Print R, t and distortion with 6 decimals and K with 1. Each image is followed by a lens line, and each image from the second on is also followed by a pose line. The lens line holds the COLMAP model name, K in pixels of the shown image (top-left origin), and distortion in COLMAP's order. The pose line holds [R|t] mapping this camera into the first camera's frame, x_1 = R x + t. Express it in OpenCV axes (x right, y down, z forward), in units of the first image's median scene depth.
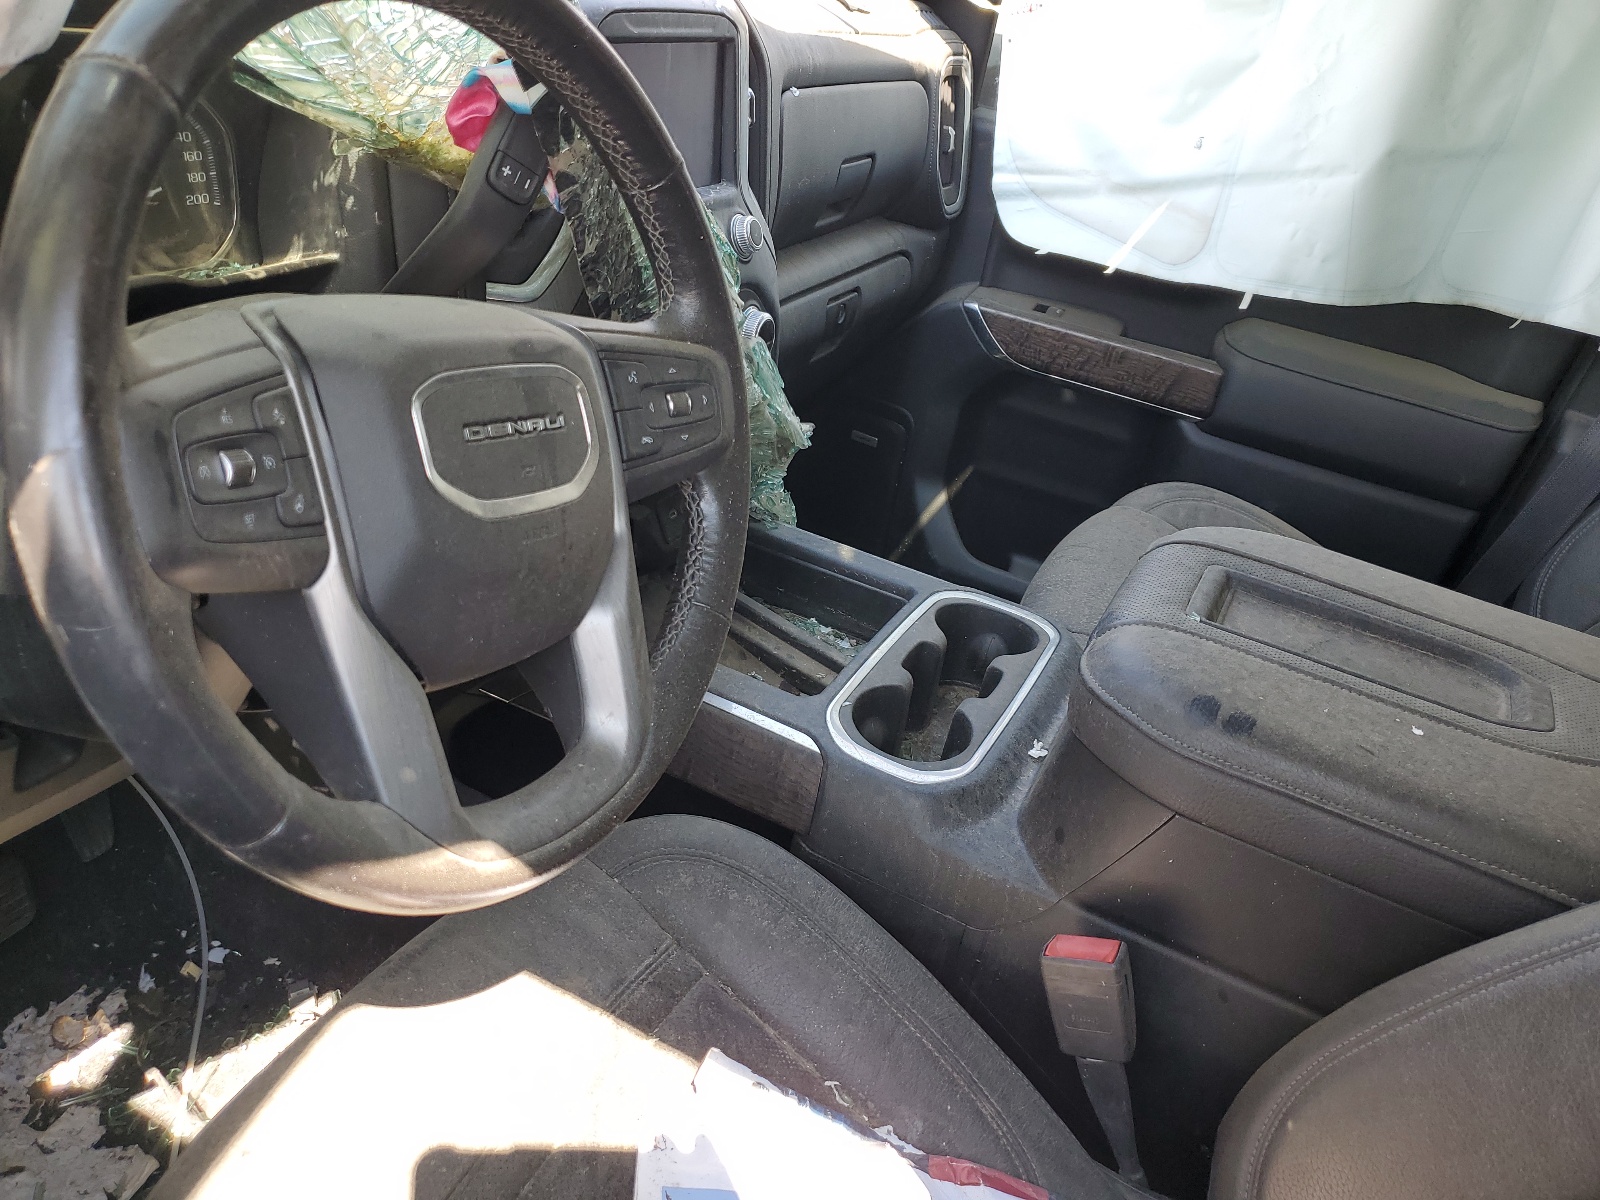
lens RADIAL K [[1217.0, 0, 771.7], [0, 1217.0, 599.8], [0, 0, 1]] dist [0.036124, 0.006594]
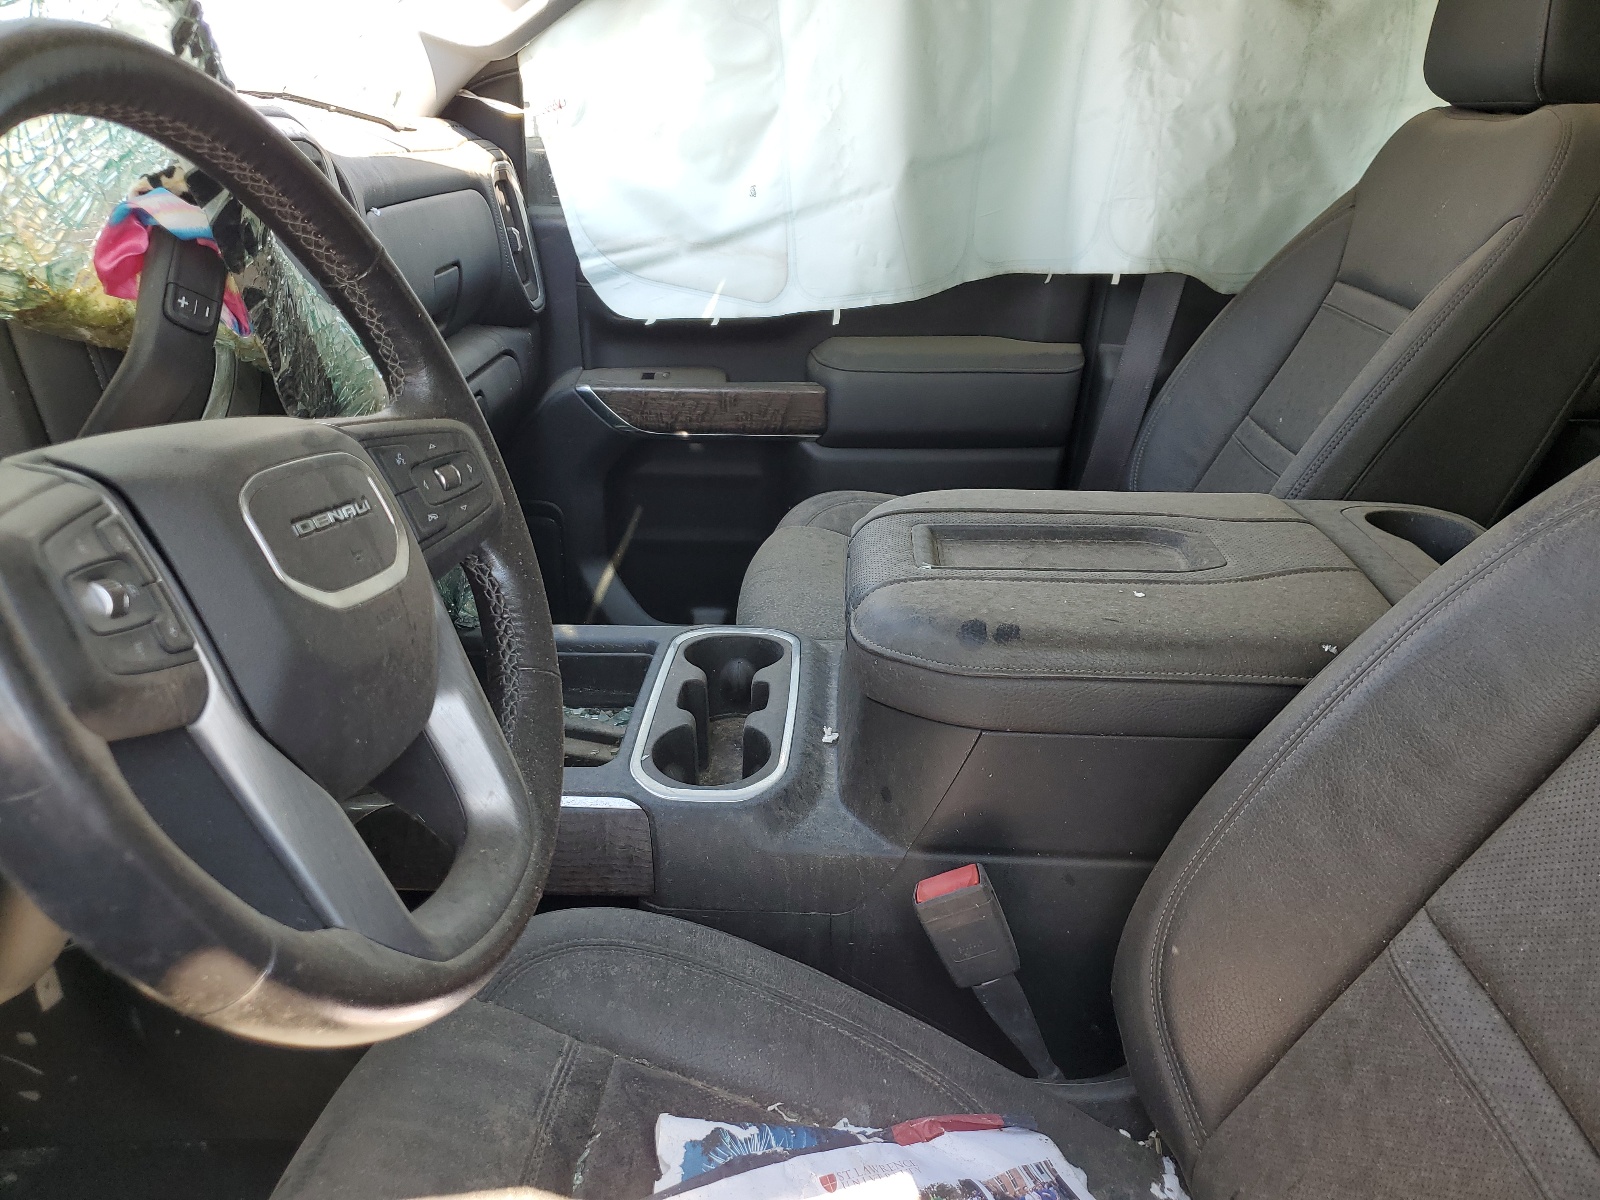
lens RADIAL K [[1217.0, 0, 771.7], [0, 1217.0, 599.8], [0, 0, 1]] dist [0.036124, 0.006594]
pose [[0.908177, -0.296078, 0.295892, -0.125190], [0.320576, 0.946506, -0.036838, 0.041220], [-0.269157, 0.128312, 0.954511, -0.002449]]
